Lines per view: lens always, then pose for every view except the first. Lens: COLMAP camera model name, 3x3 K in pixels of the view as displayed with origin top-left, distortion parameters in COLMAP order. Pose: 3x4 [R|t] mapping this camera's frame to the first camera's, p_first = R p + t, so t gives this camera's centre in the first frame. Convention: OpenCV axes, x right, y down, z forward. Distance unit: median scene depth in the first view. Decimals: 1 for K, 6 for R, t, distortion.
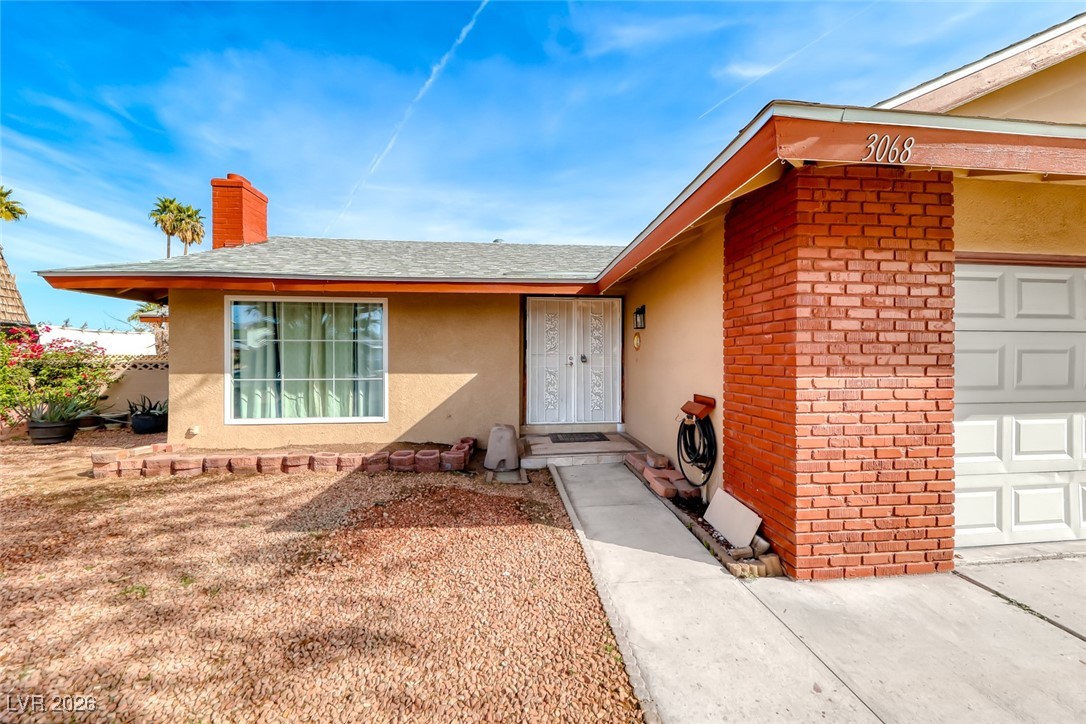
lens RADIAL K [[381.1, 0, 543.0], [0, 381.1, 362.0], [0, 0, 1]] dist [0.006920, -0.000031]
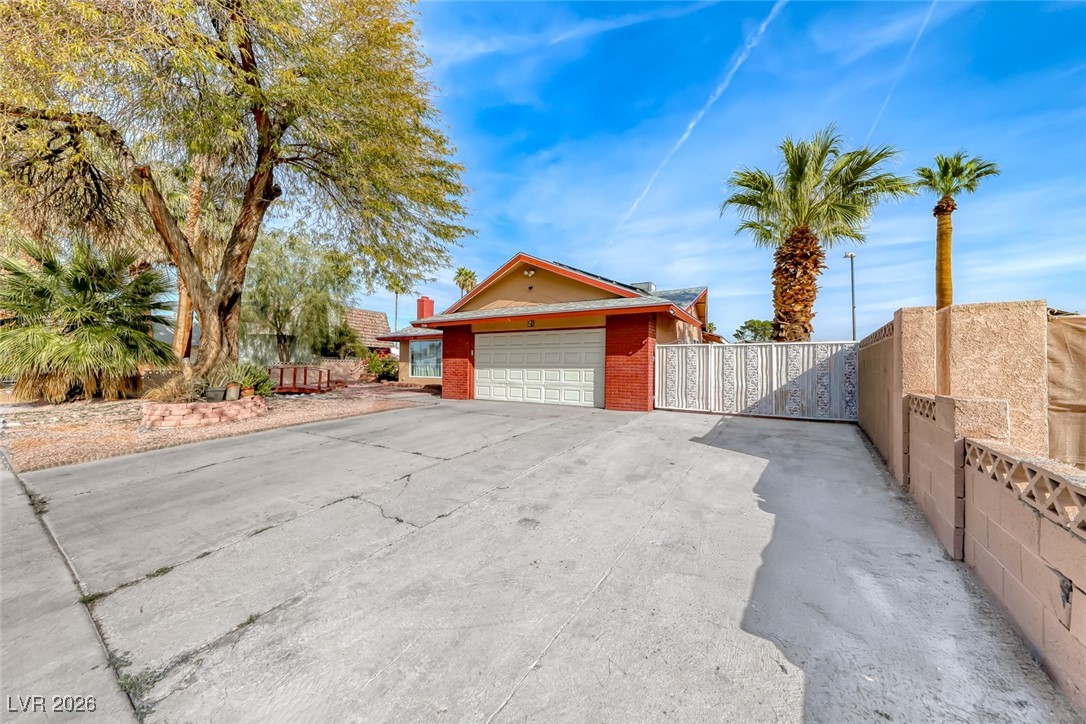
lens RADIAL K [[408.5, 0, 543.0], [0, 408.5, 362.0], [0, 0, 1]] dist [0.131902, -0.000019]
pose [[0.788141, 0.001234, -0.615494, 2.851288], [-0.011074, 0.999865, -0.012175, 0.070451], [0.615396, 0.016411, 0.788047, -1.415164]]
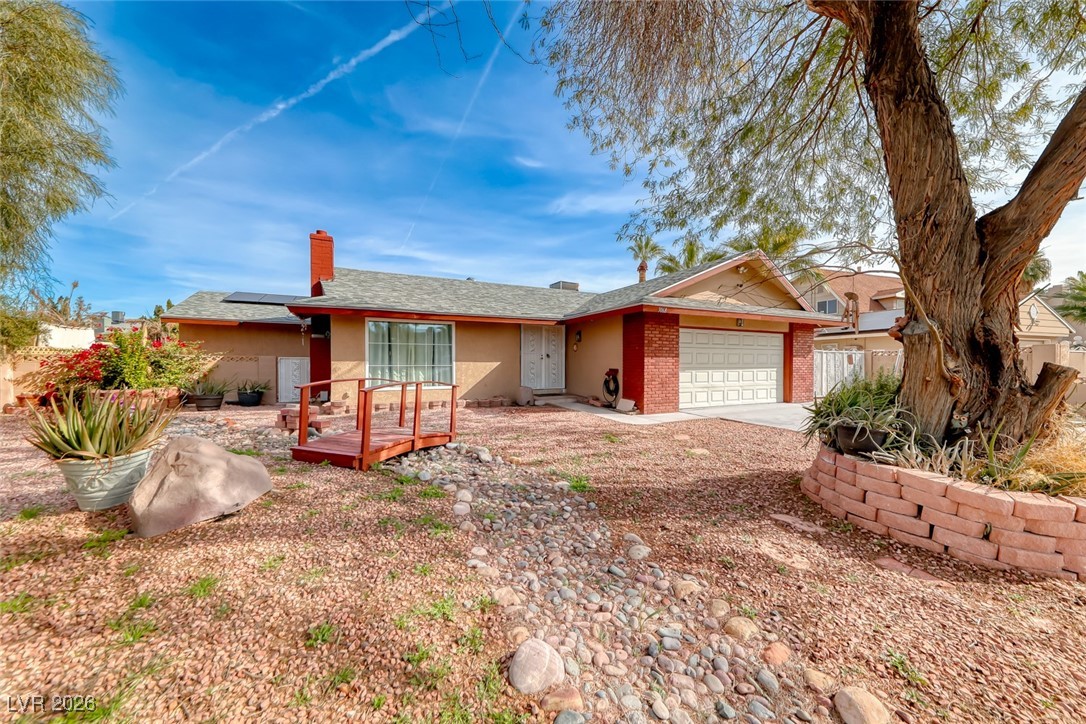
lens RADIAL K [[381.1, 0, 543.0], [0, 381.1, 362.0], [0, 0, 1]] dist [0.006920, -0.000031]
pose [[0.933031, 0.004775, 0.359765, -0.859595], [-0.002383, 0.999972, -0.007092, 0.052517], [-0.359789, 0.005760, 0.933016, -1.136642]]
